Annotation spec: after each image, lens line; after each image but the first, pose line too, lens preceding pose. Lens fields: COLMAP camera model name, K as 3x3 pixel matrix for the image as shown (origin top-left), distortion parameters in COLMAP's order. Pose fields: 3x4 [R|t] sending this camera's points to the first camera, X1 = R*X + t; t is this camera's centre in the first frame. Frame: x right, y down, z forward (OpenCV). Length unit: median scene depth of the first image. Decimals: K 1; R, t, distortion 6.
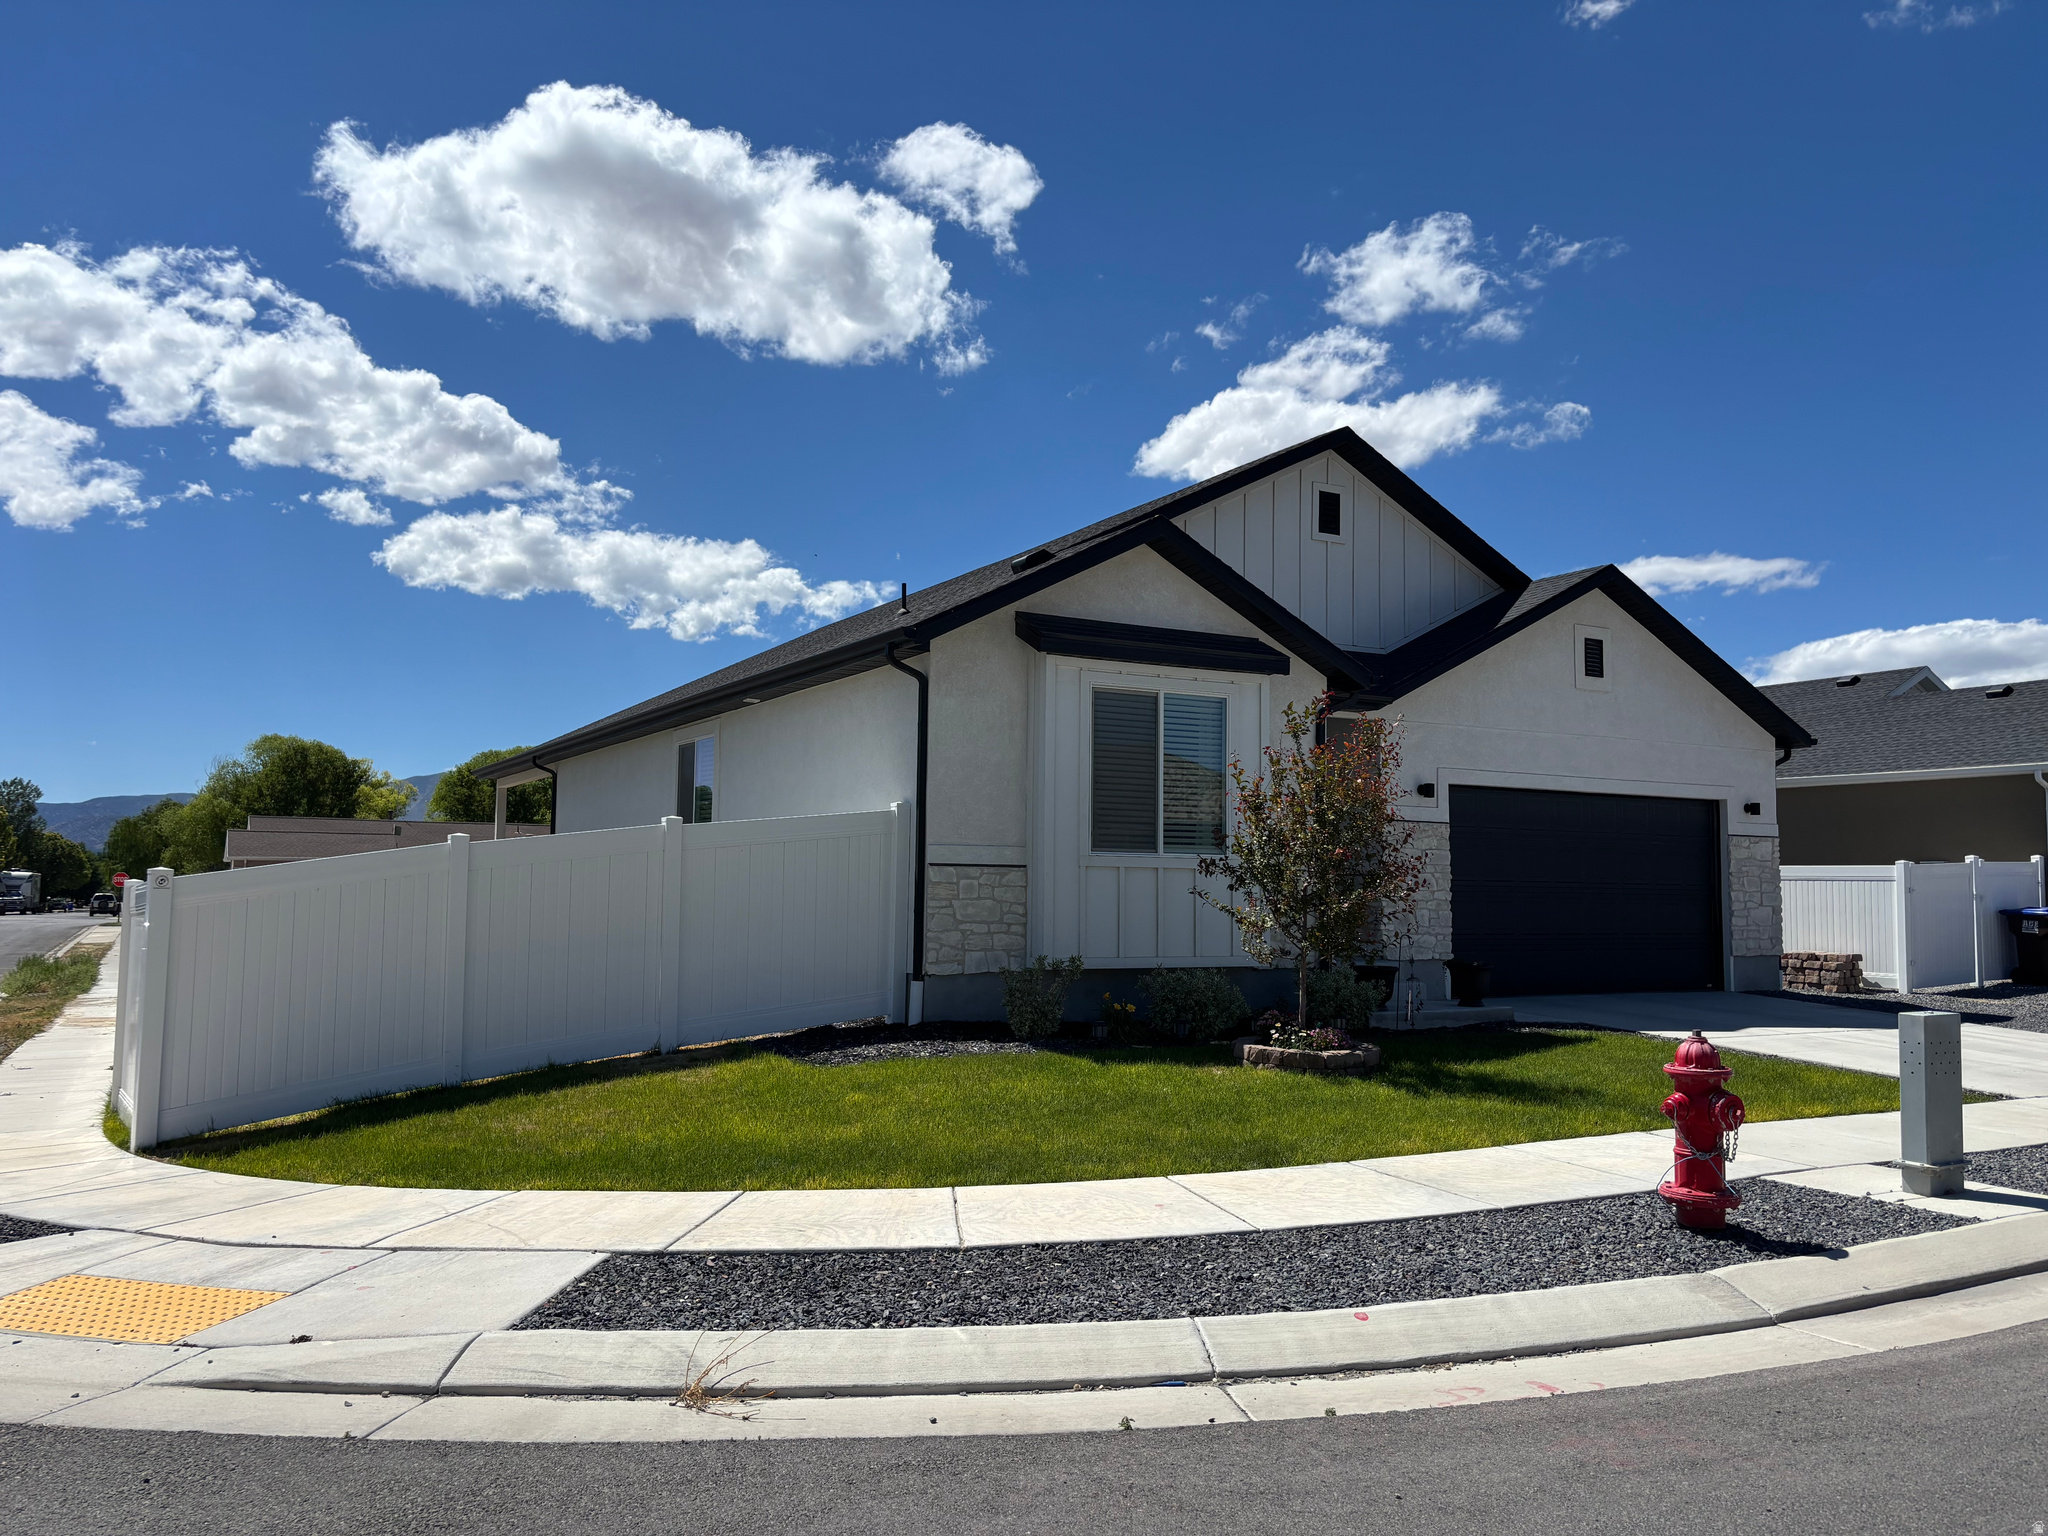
lens RADIAL K [[1586.4, 0, 1087.6], [0, 1586.4, 767.8], [0, 0, 1]] dist [0.042973, -0.001568]
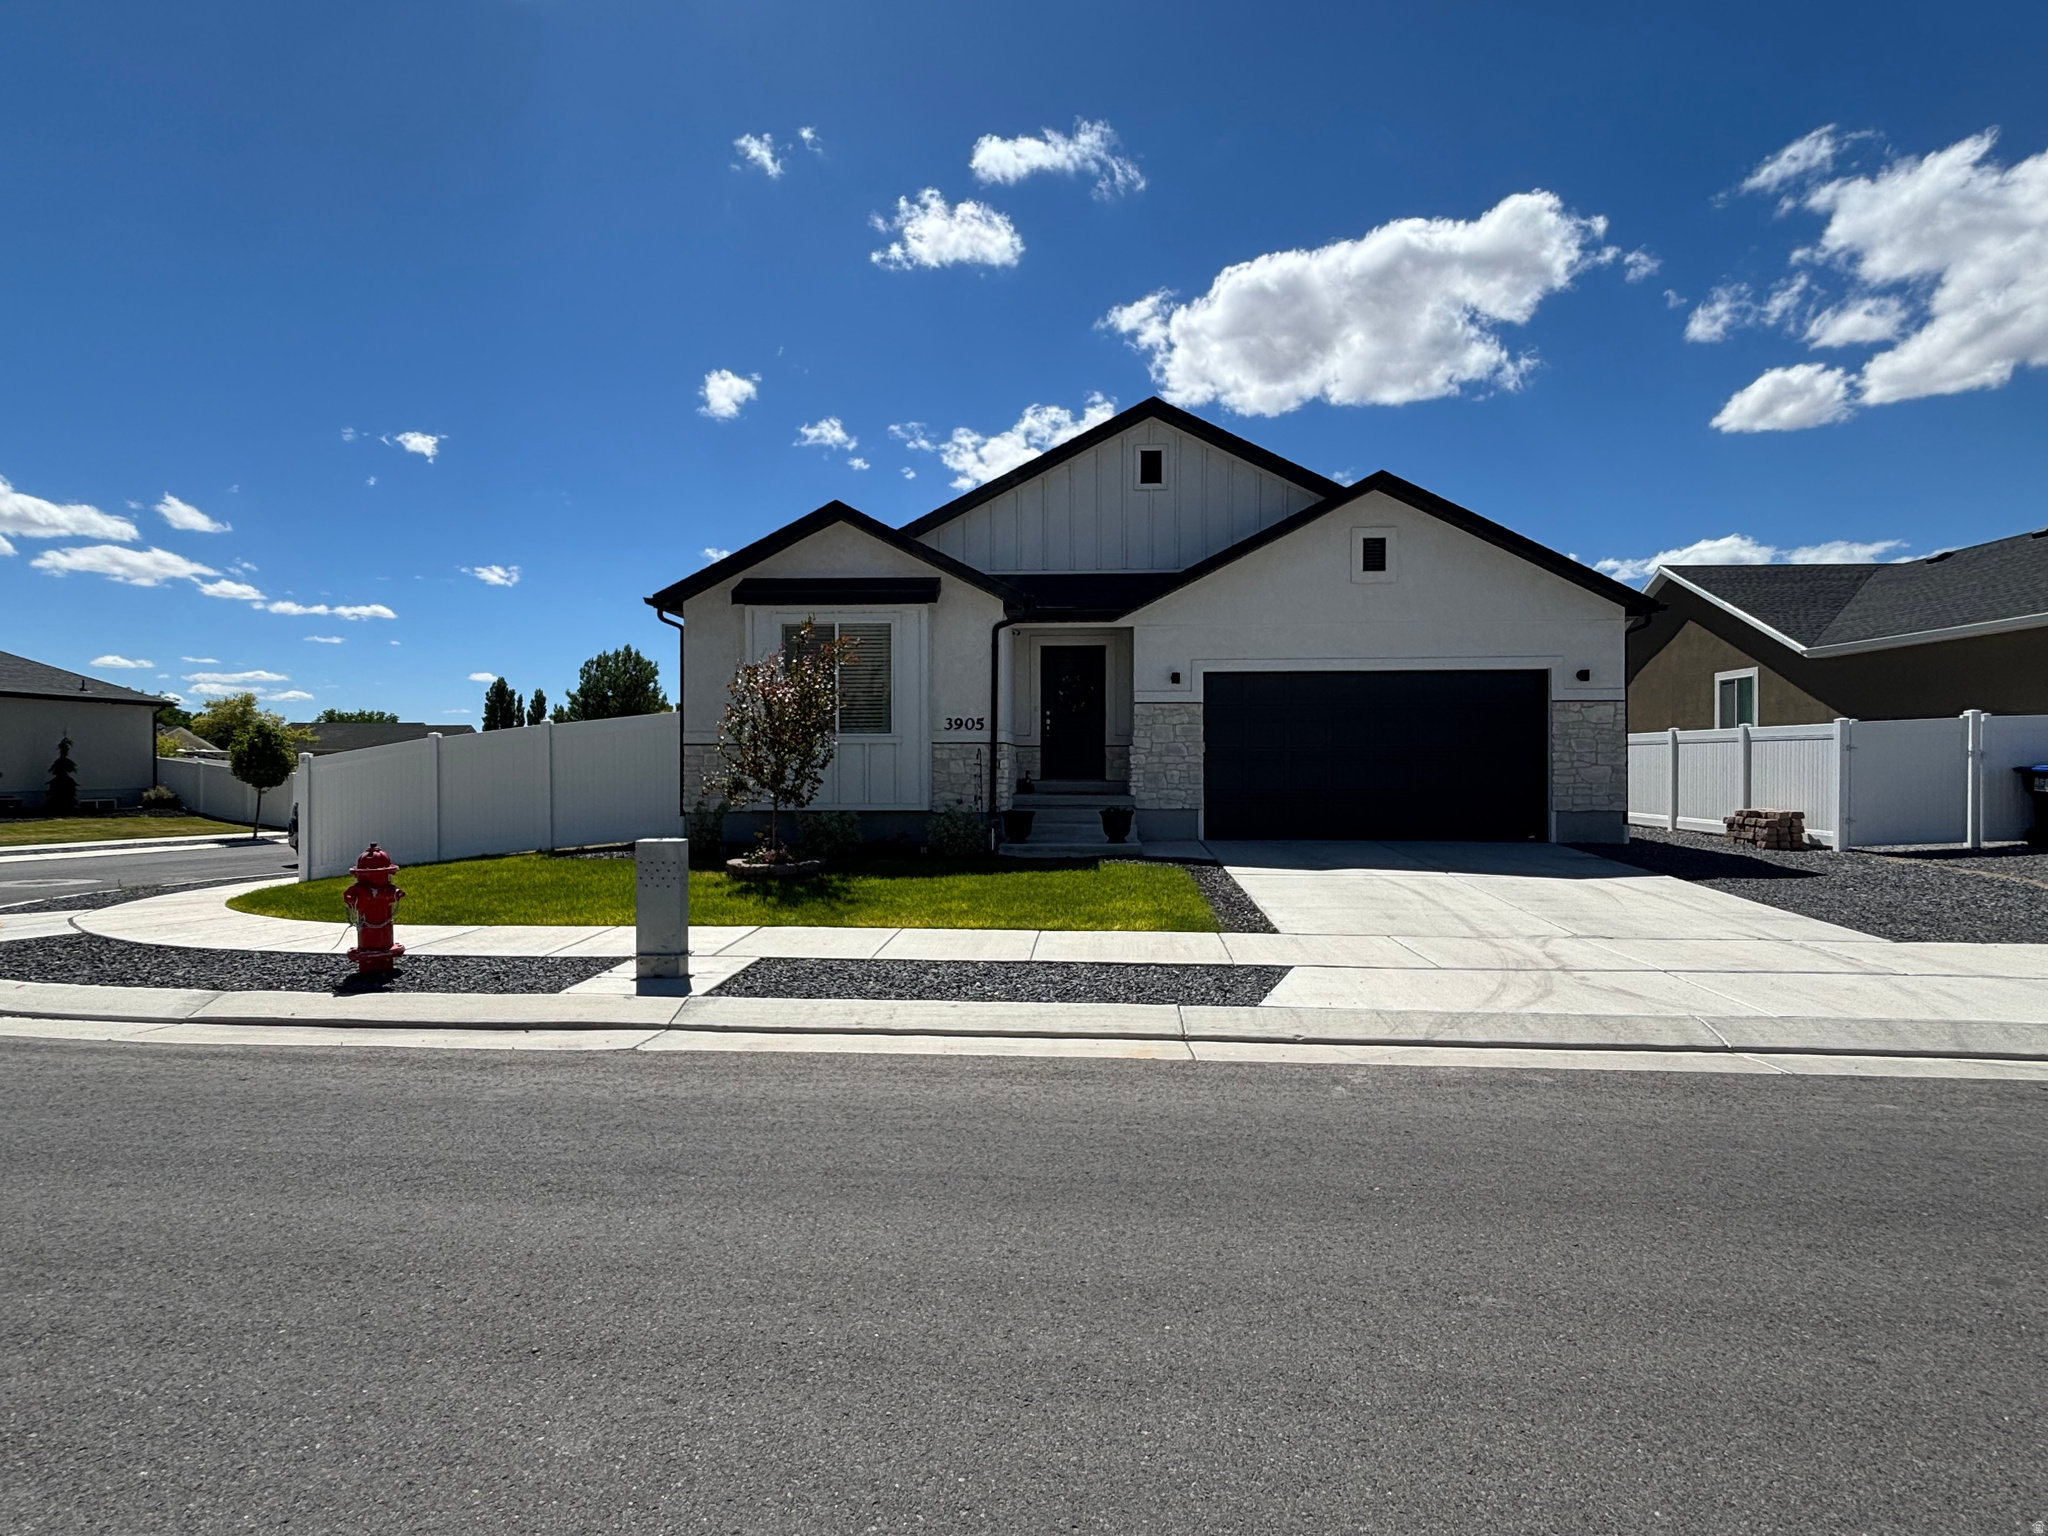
lens RADIAL K [[1015.1, 0, 1024.0], [0, 1015.1, 768.0], [0, 0, 1]] dist [0.003600, 0.000398]
pose [[0.825621, -0.008952, -0.564155, 0.534510], [0.053664, 0.996587, 0.062720, 0.026715], [0.561668, -0.082058, 0.823283, 0.239433]]
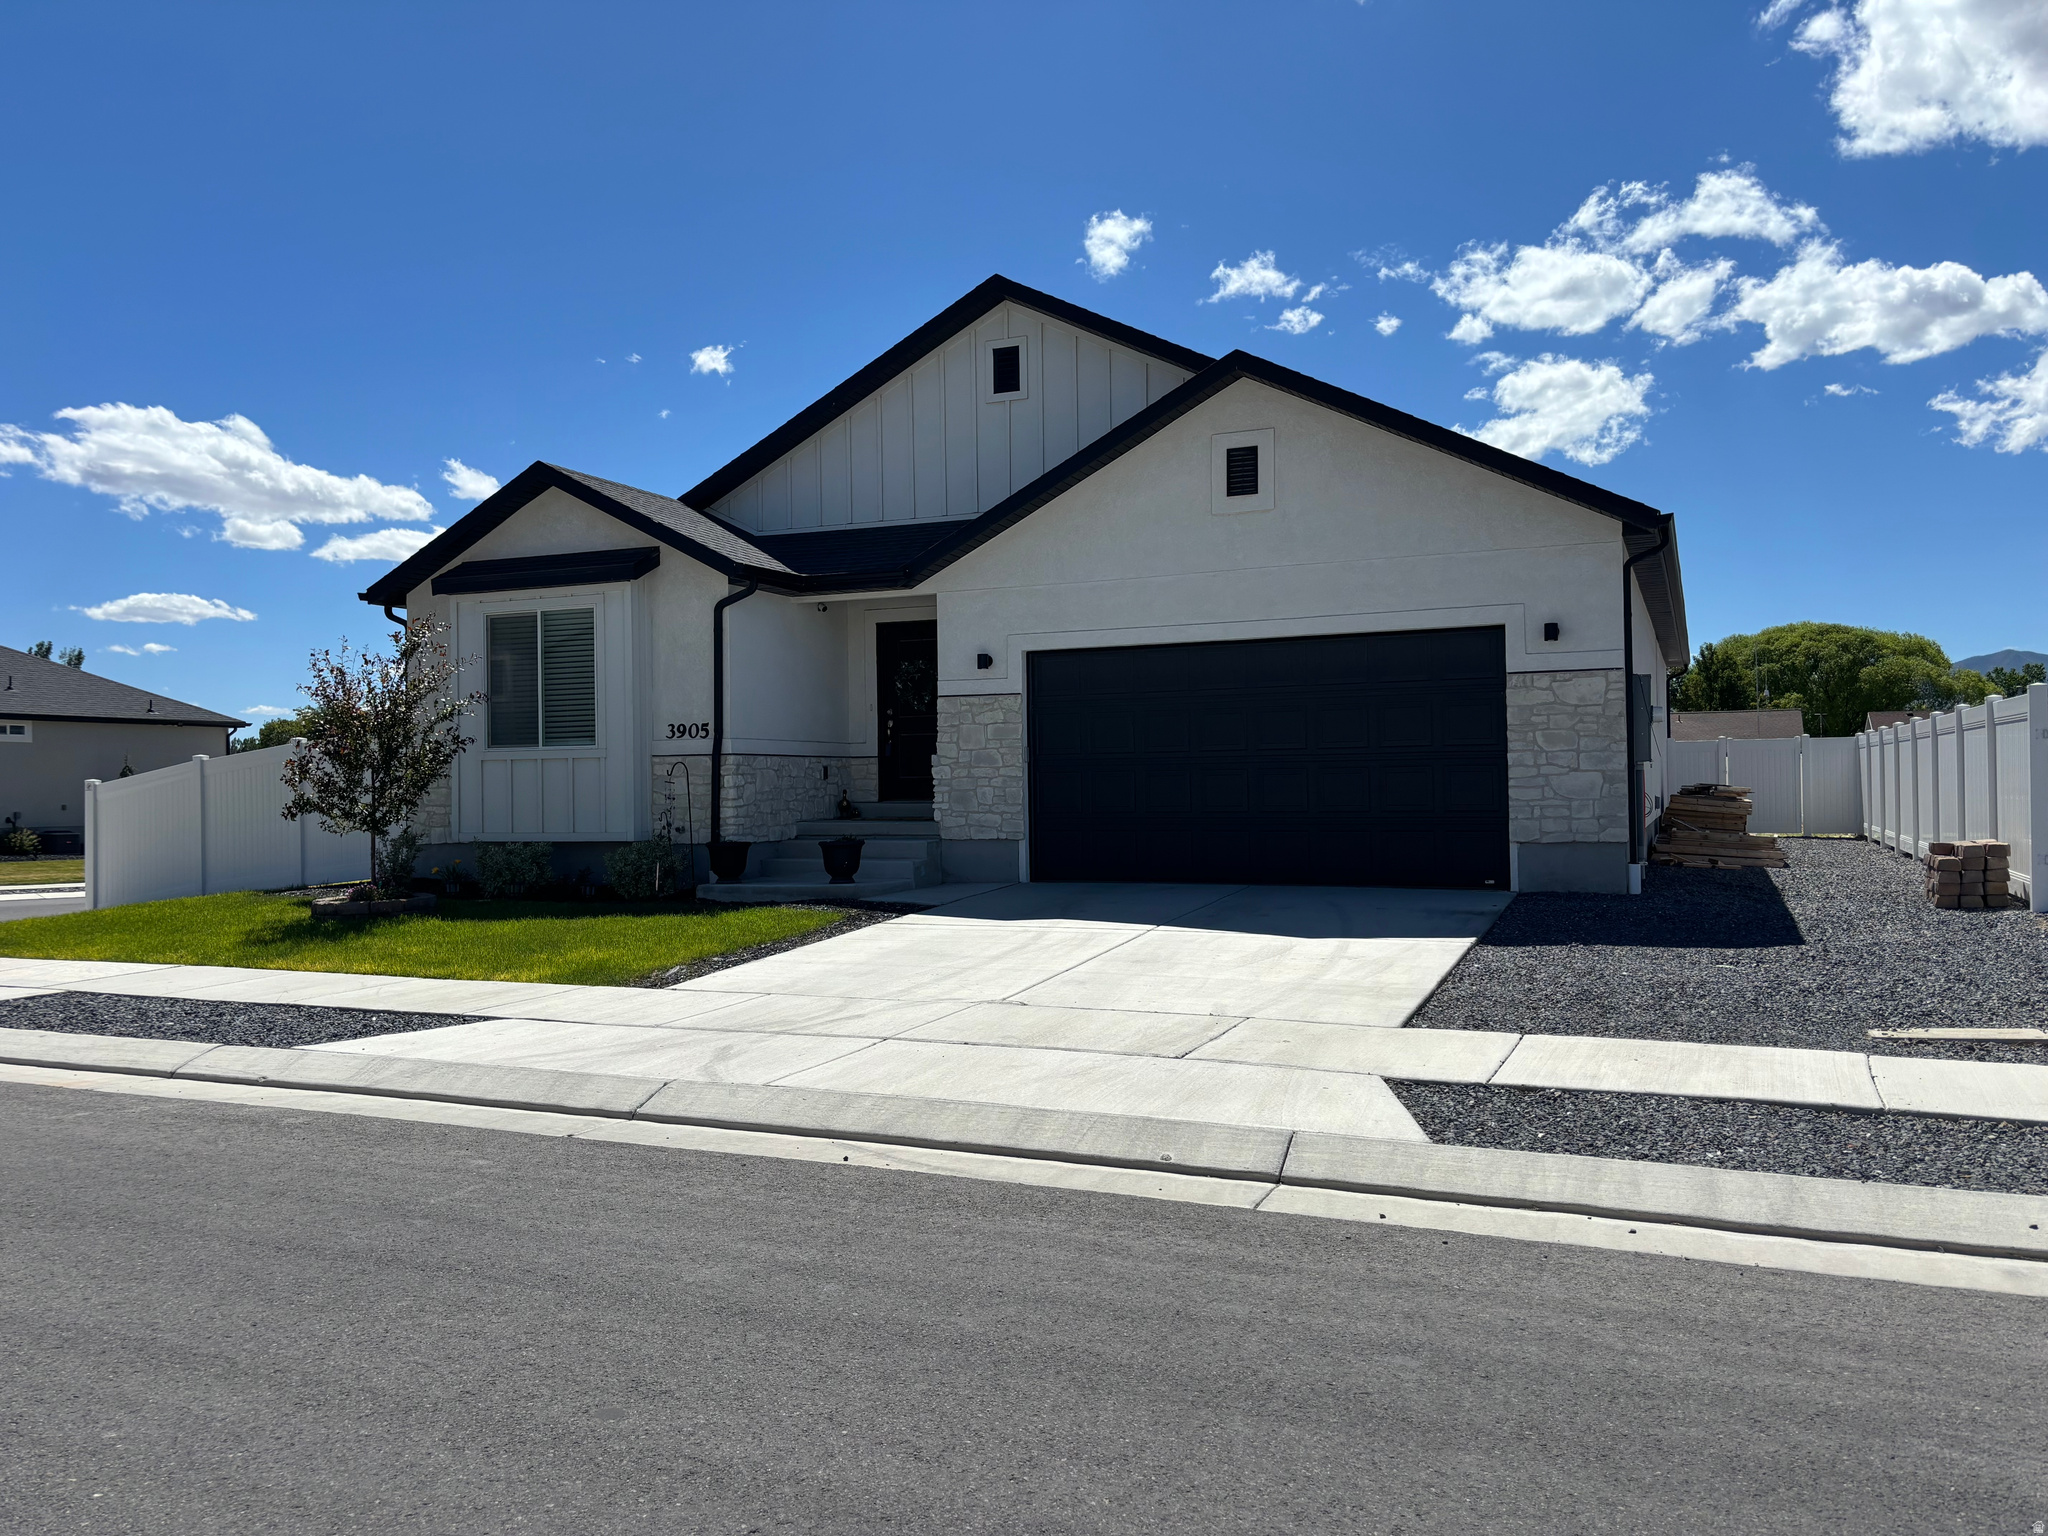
lens RADIAL K [[1540.2, 0, 1024.0], [0, 1540.2, 768.0], [0, 0, 1]] dist [0.026088, -0.023927]
pose [[0.587424, -0.024753, -0.808901, 0.898646], [0.083952, 0.996003, 0.030487, 0.048467], [0.804913, -0.085818, 0.587154, 0.450482]]
